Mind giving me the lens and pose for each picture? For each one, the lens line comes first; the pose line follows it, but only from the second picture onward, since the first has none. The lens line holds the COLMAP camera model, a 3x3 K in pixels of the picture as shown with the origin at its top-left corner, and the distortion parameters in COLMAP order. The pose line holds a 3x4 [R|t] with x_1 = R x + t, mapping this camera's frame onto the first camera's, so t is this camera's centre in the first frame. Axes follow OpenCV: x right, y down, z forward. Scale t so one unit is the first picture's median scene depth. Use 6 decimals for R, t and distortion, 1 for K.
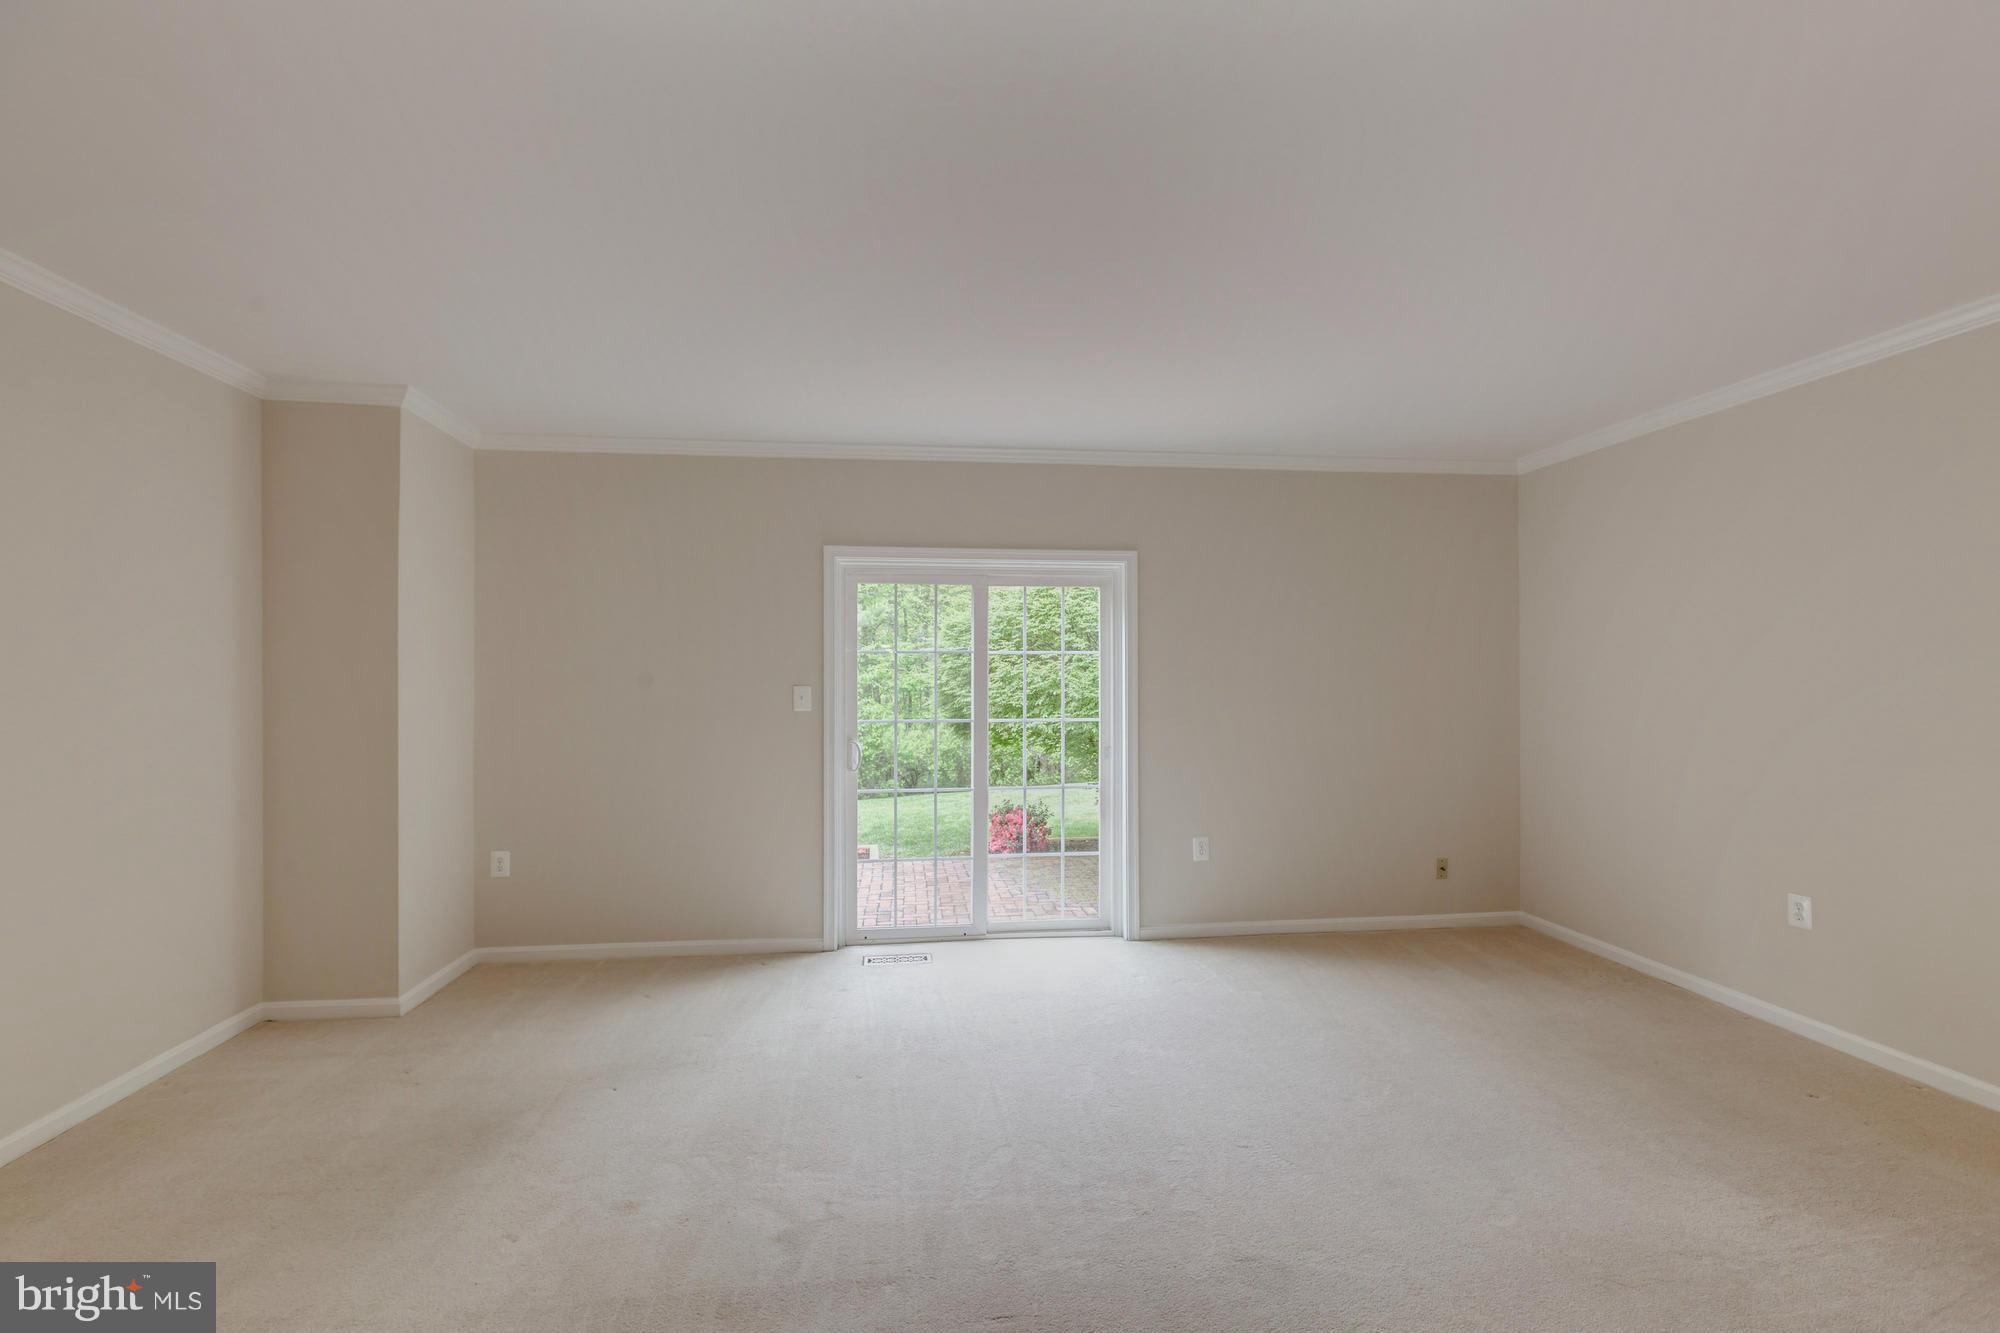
lens RADIAL K [[885.7, 0, 993.2], [0, 885.7, 671.4], [0, 0, 1]] dist [-0.000868, 0.000115]
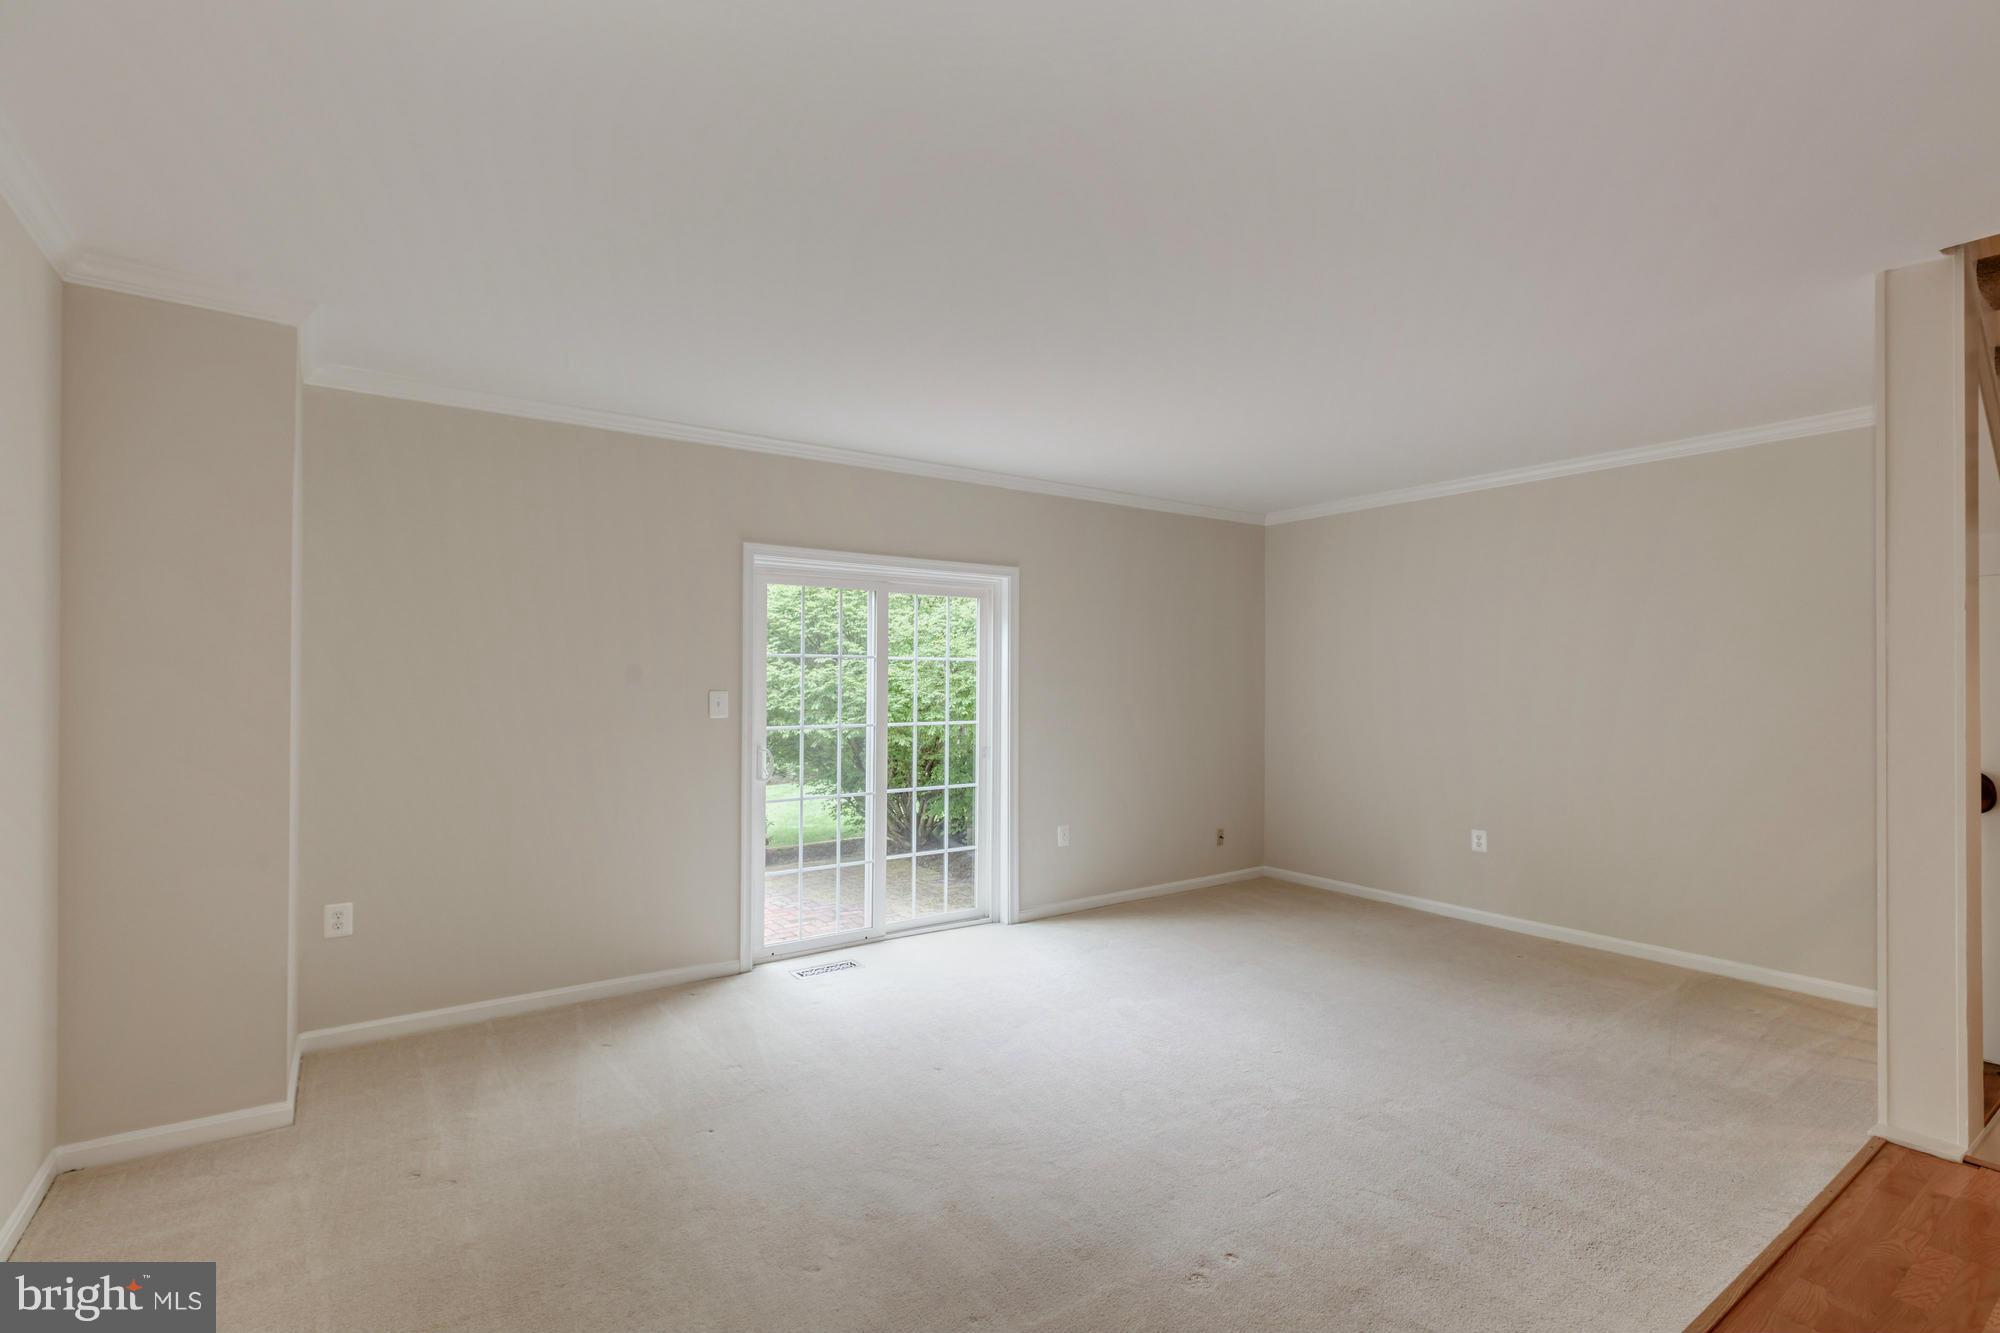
lens RADIAL K [[912.1, 0, 993.1], [0, 912.1, 675.9], [0, 0, 1]] dist [-0.001959, 0.000877]
pose [[0.882875, 0.006981, 0.469557, -0.394114], [-0.007576, 0.999971, -0.000621, -0.001210], [-0.469547, -0.003009, 0.882902, 0.018818]]
